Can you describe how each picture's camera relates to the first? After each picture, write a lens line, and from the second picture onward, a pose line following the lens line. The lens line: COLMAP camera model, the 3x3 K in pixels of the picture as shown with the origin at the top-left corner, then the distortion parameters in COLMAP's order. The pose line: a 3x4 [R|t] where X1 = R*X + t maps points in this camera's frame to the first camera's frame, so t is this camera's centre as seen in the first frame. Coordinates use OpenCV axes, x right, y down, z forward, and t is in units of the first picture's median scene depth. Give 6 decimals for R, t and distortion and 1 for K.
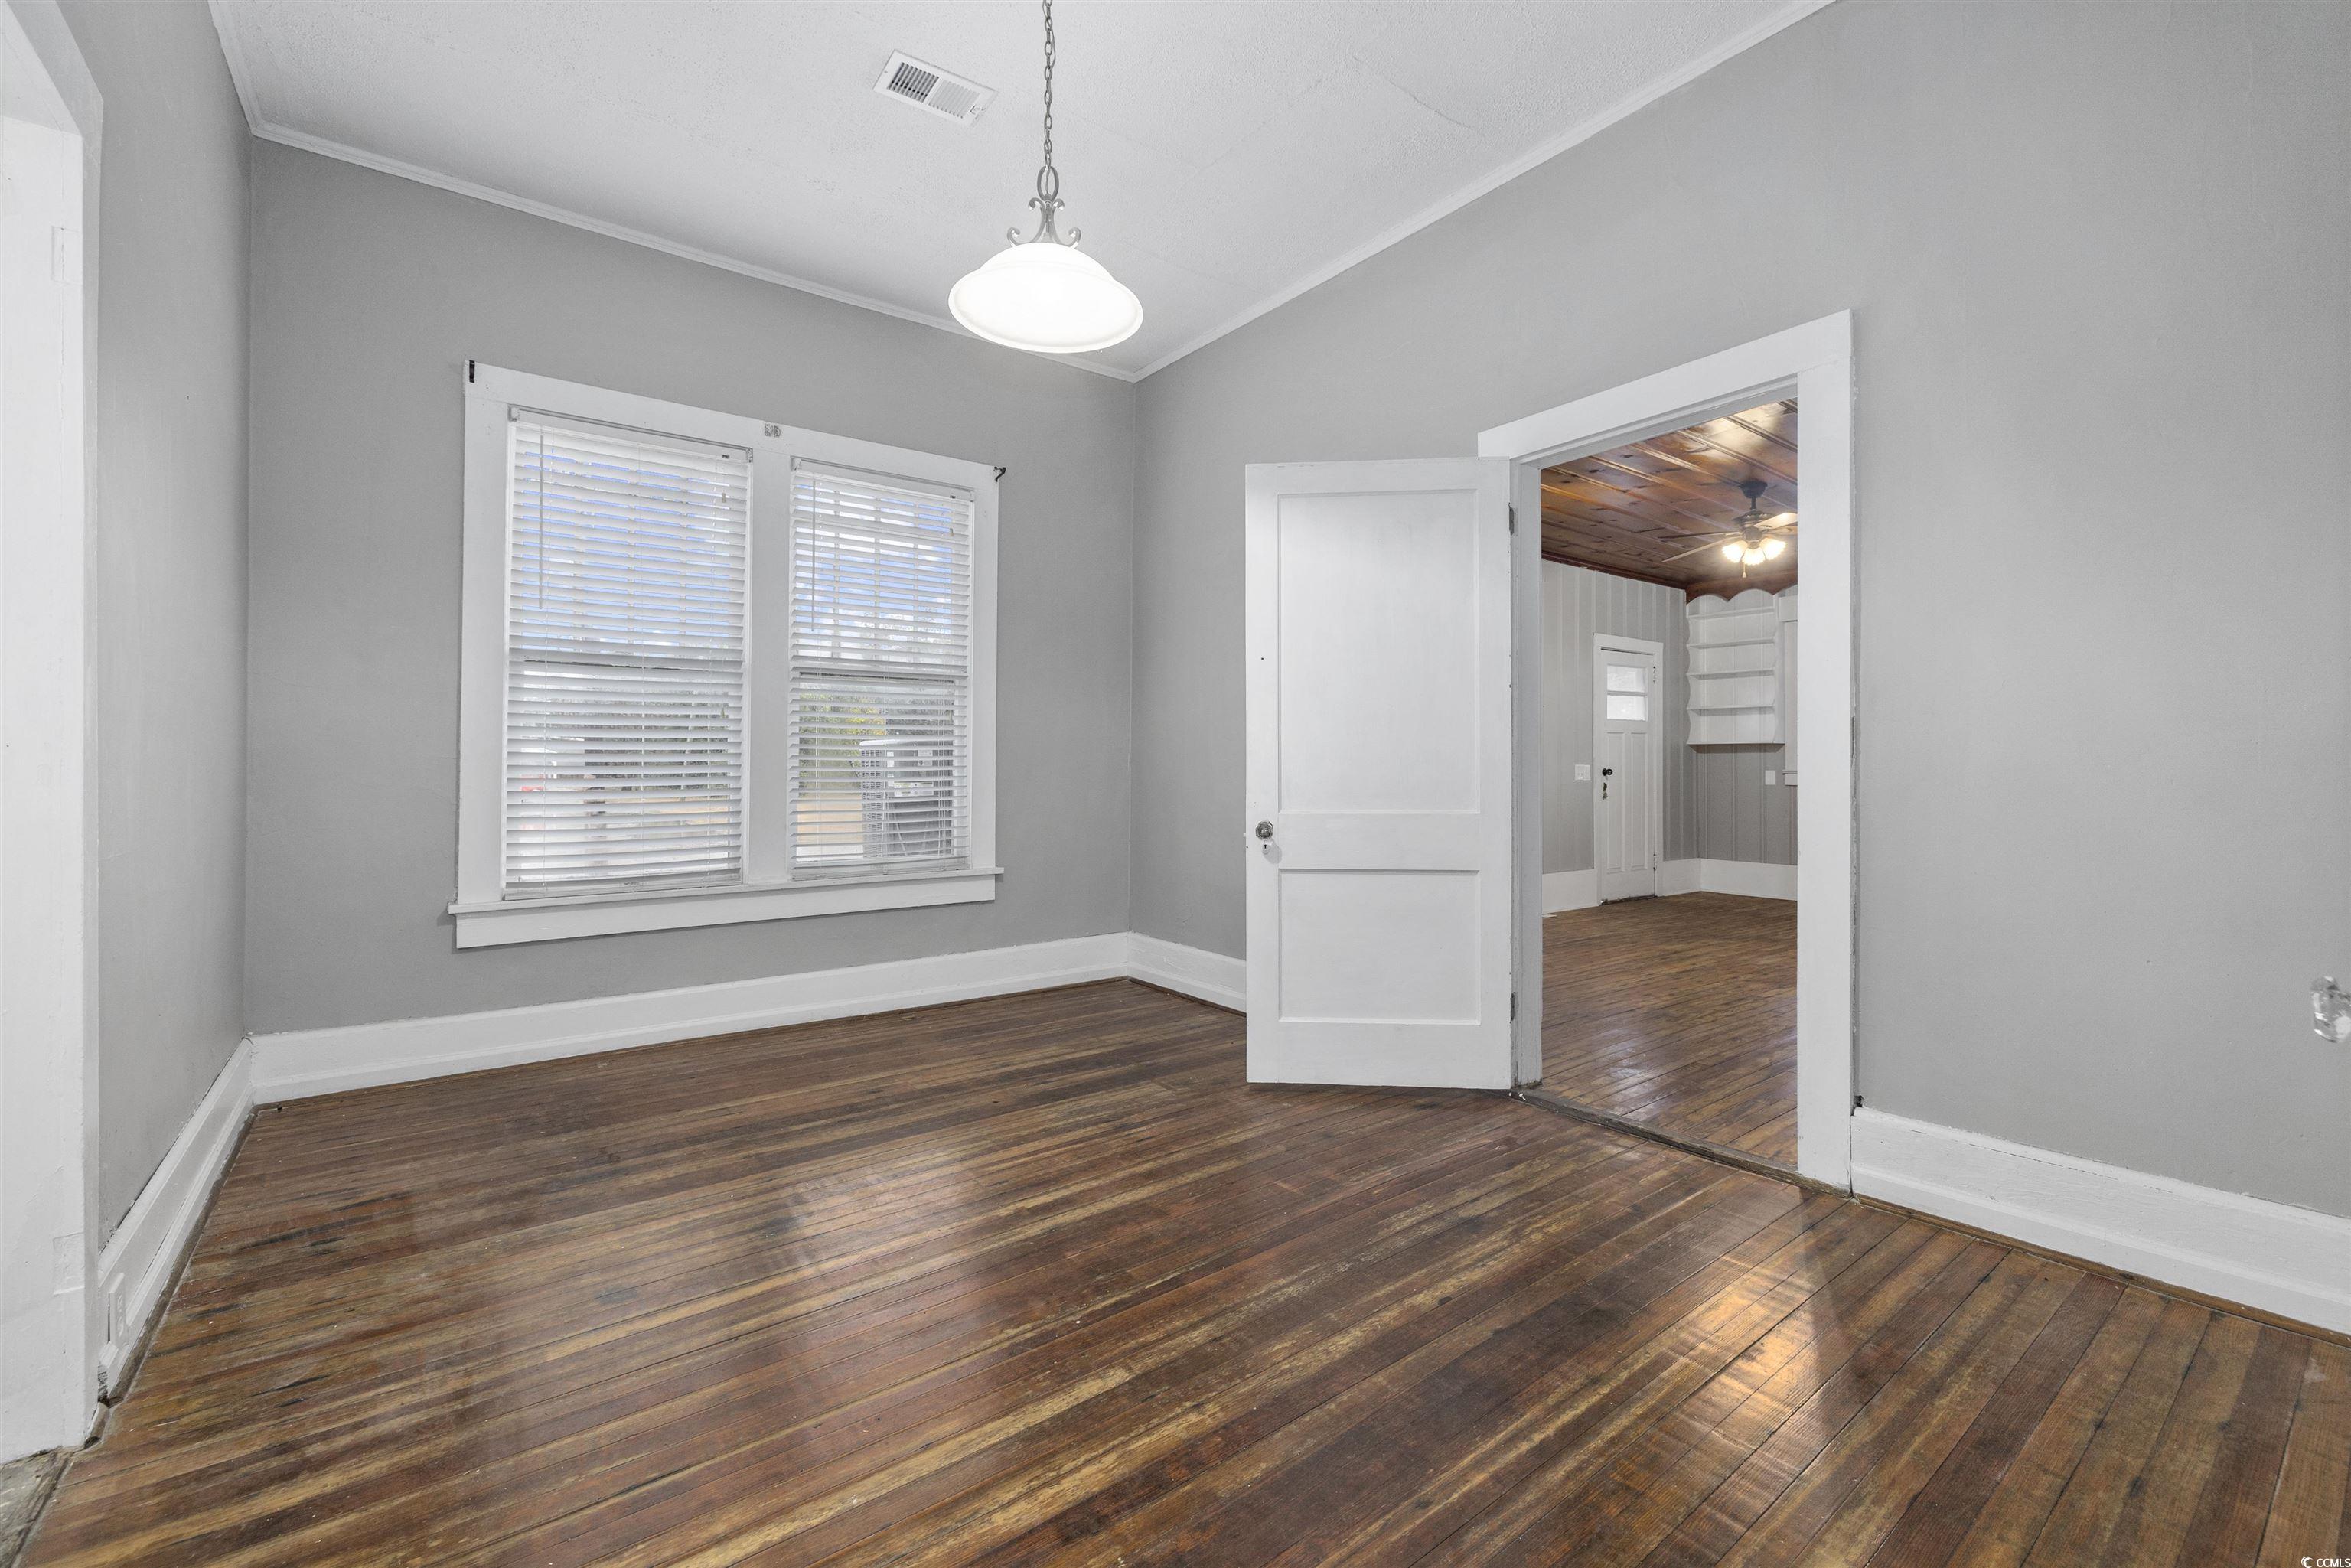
lens RADIAL K [[987.3, 0, 1170.7], [0, 987.3, 759.5], [0, 0, 1]] dist [-0.000336, -0.001613]
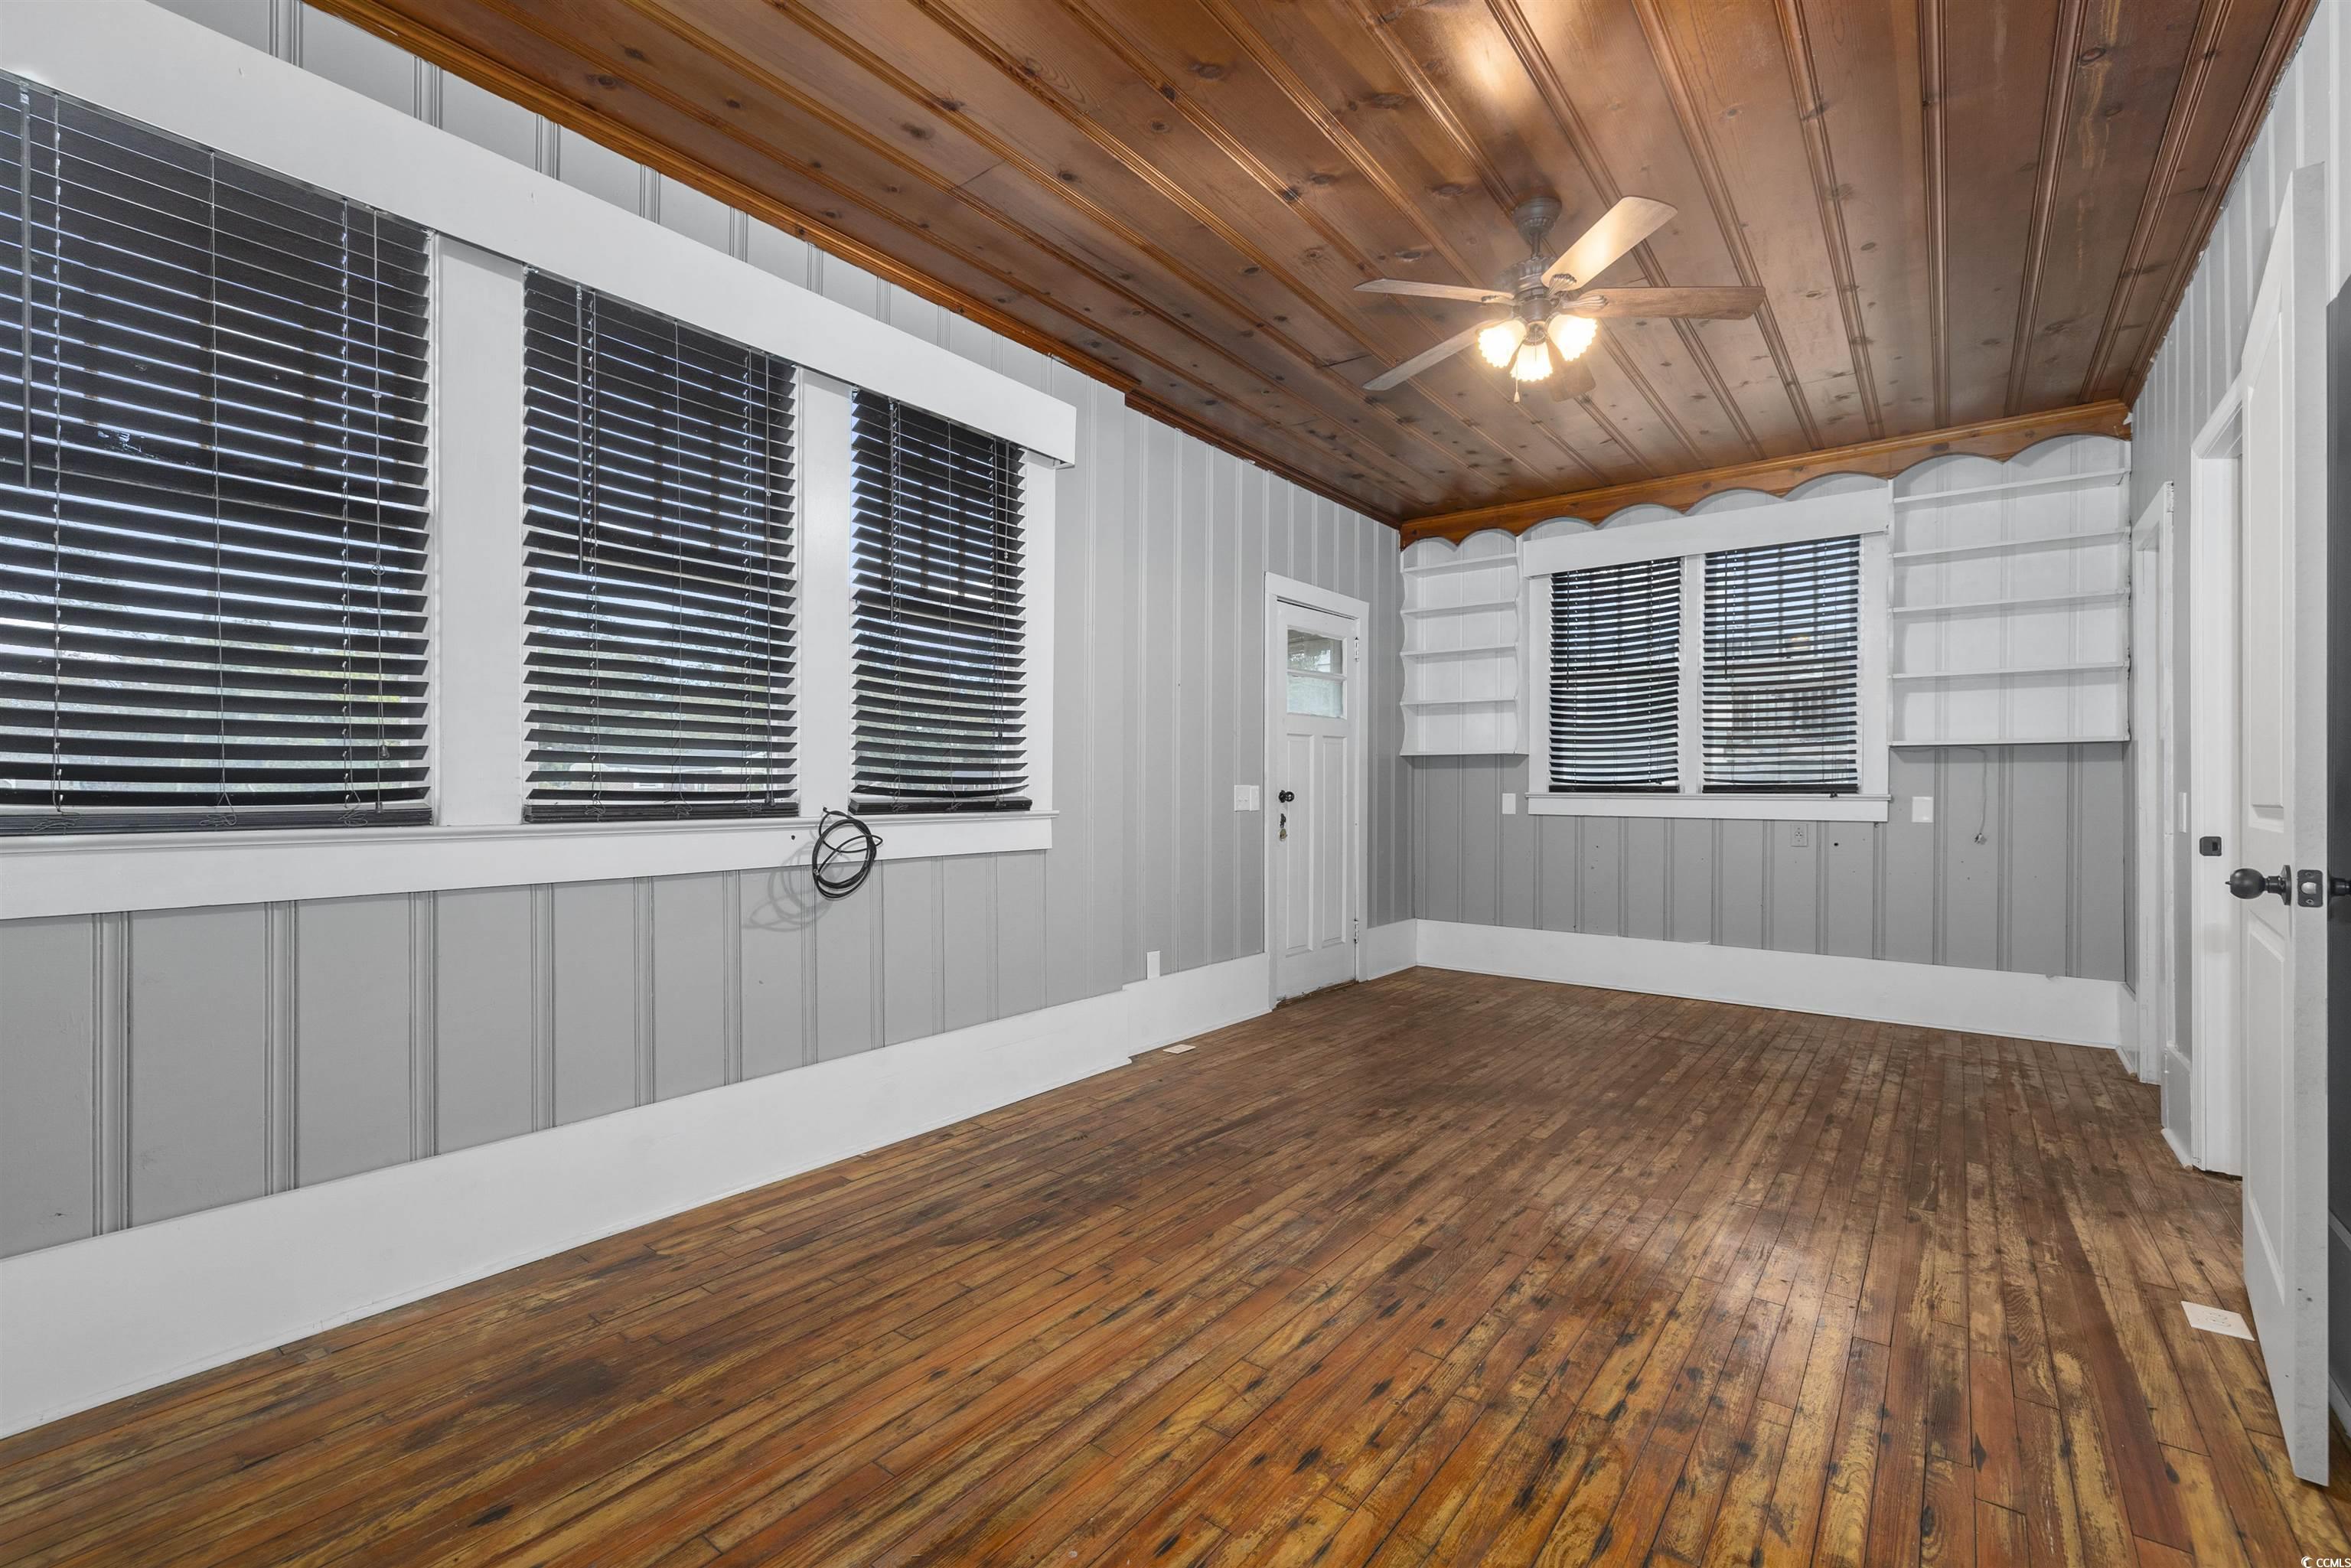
lens RADIAL K [[987.3, 0, 1169.5], [0, 987.3, 791.7], [0, 0, 1]] dist [-0.000336, -0.001613]
pose [[0.966563, -0.000045, 0.256431, 0.202711], [-0.003683, 0.999894, 0.014058, 0.001077], [-0.256404, -0.014532, 0.966460, 0.398367]]
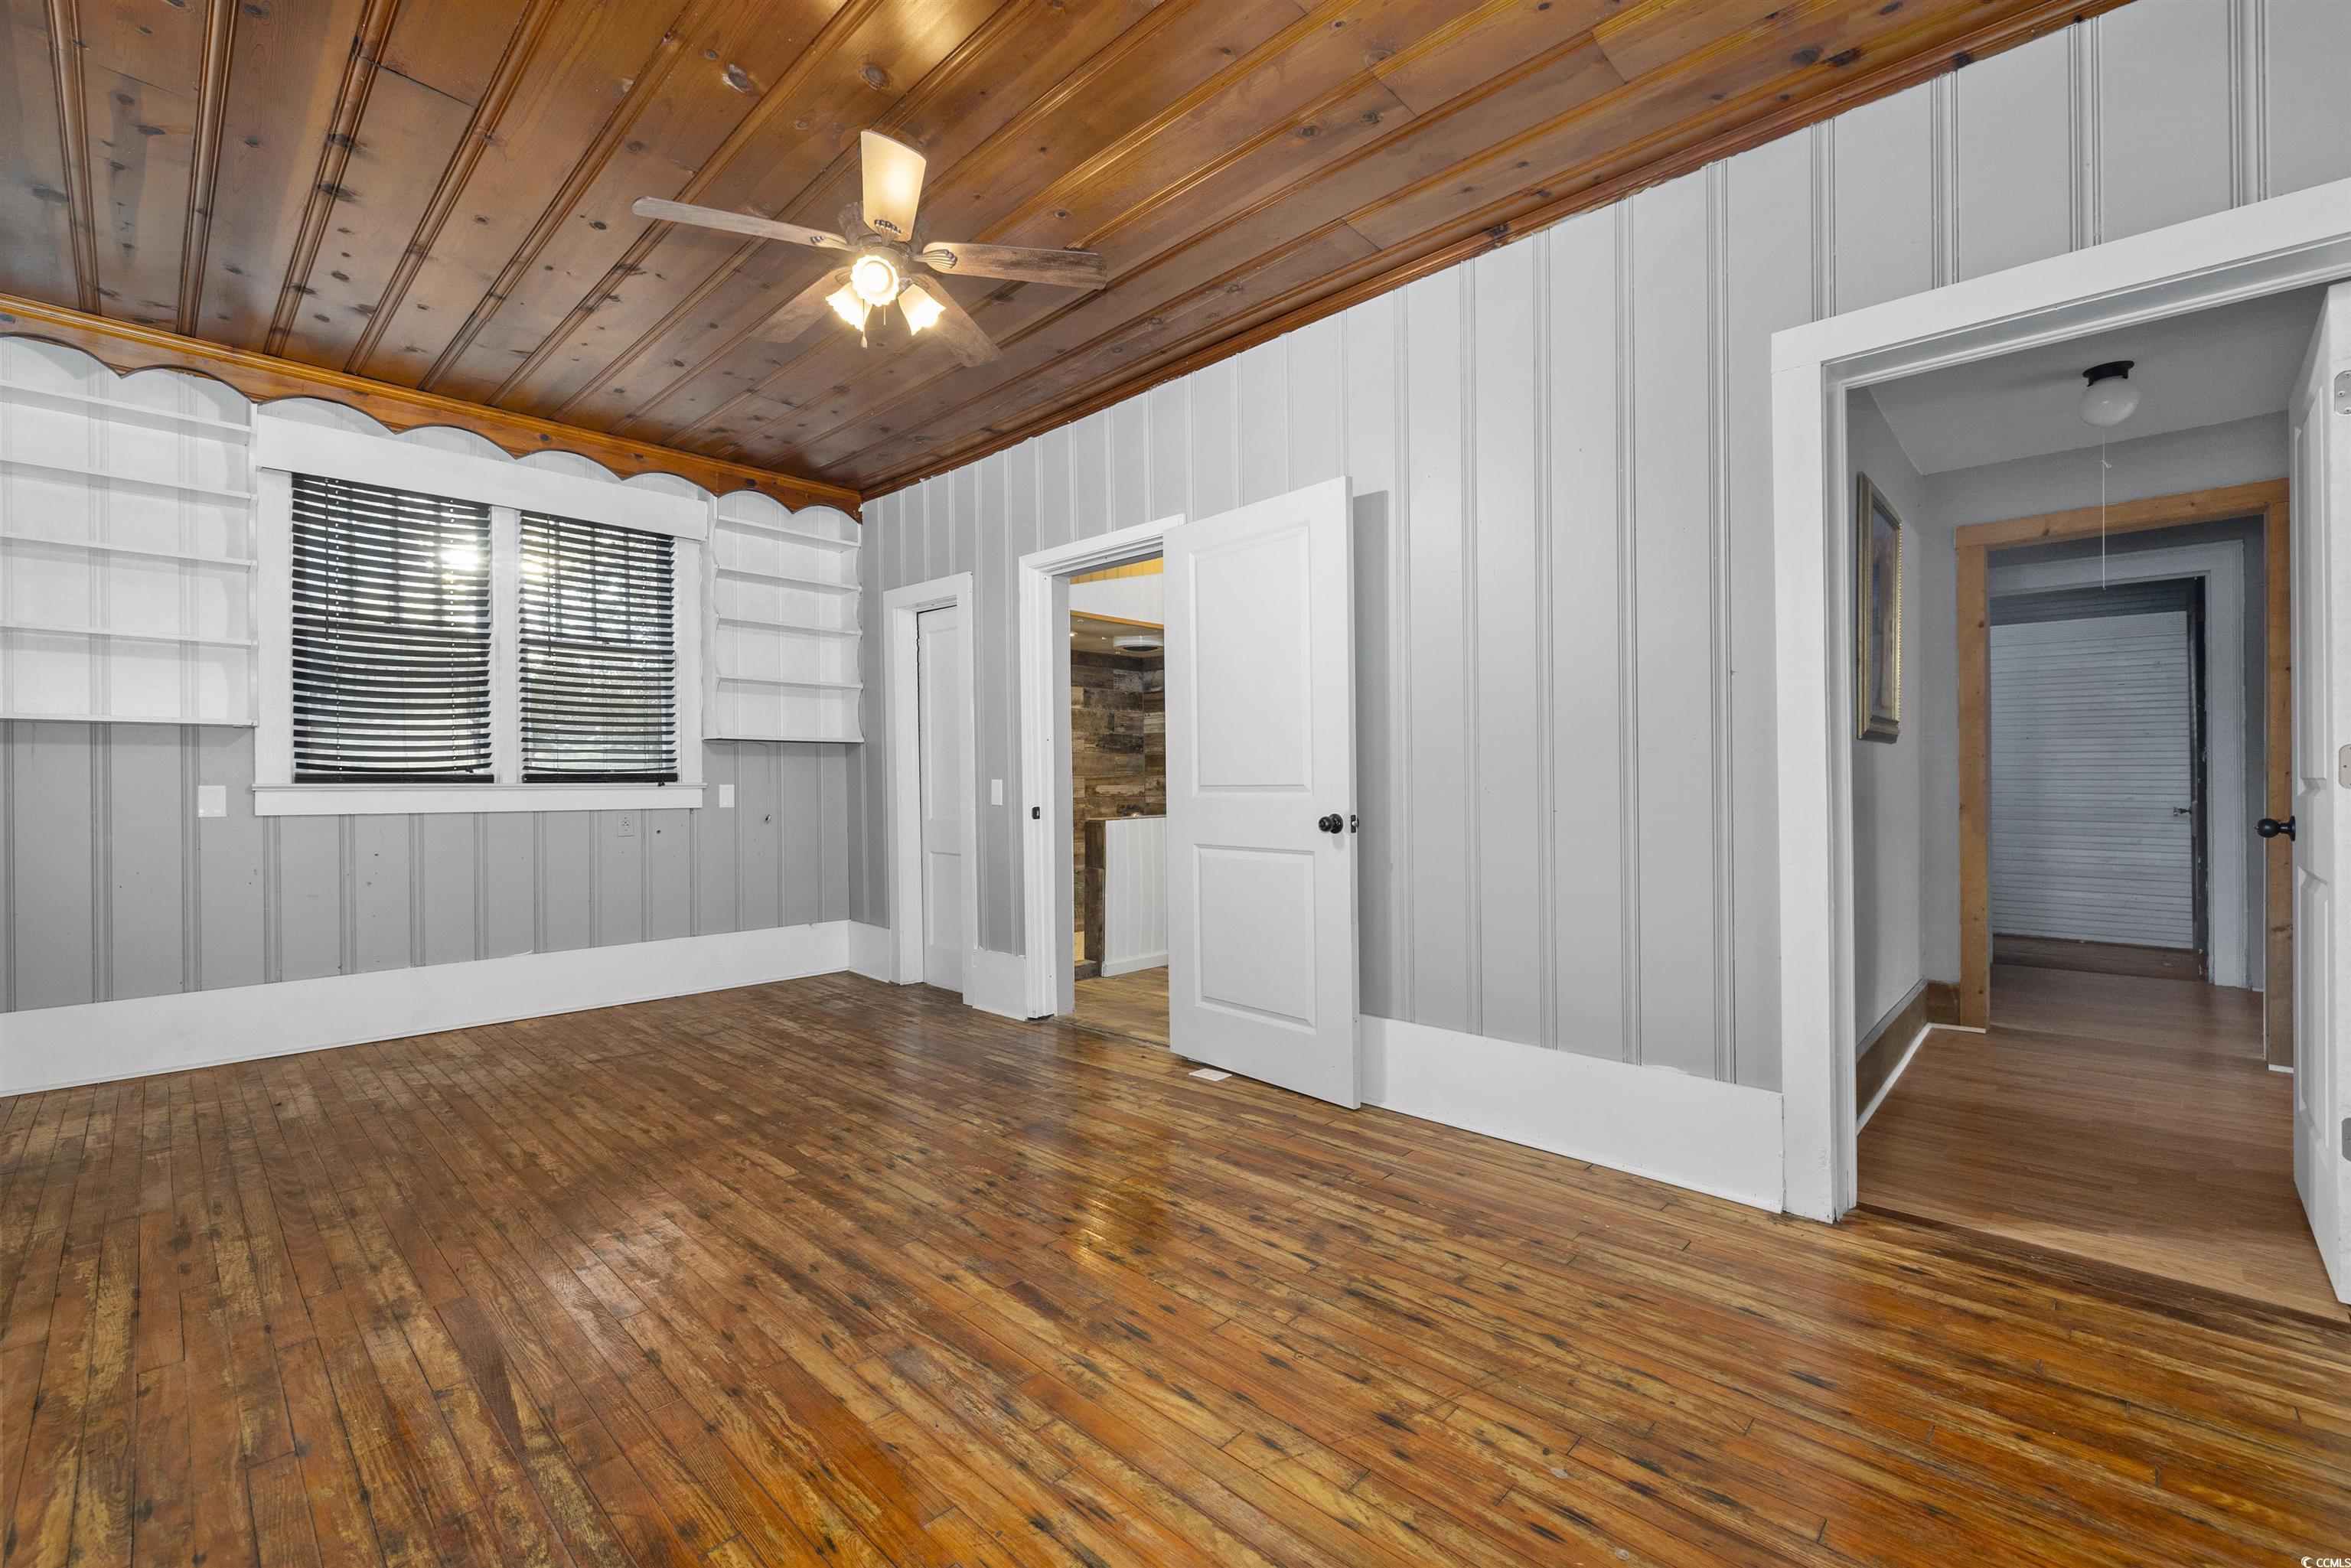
lens RADIAL K [[987.3, 0, 1170.9], [0, 987.3, 781.8], [0, 0, 1]] dist [-0.000336, -0.001613]
pose [[-0.160312, -0.003773, 0.987059, 0.090000], [-0.009271, 0.999954, 0.002316, 0.004300], [-0.987023, -0.008780, -0.160340, 0.650972]]
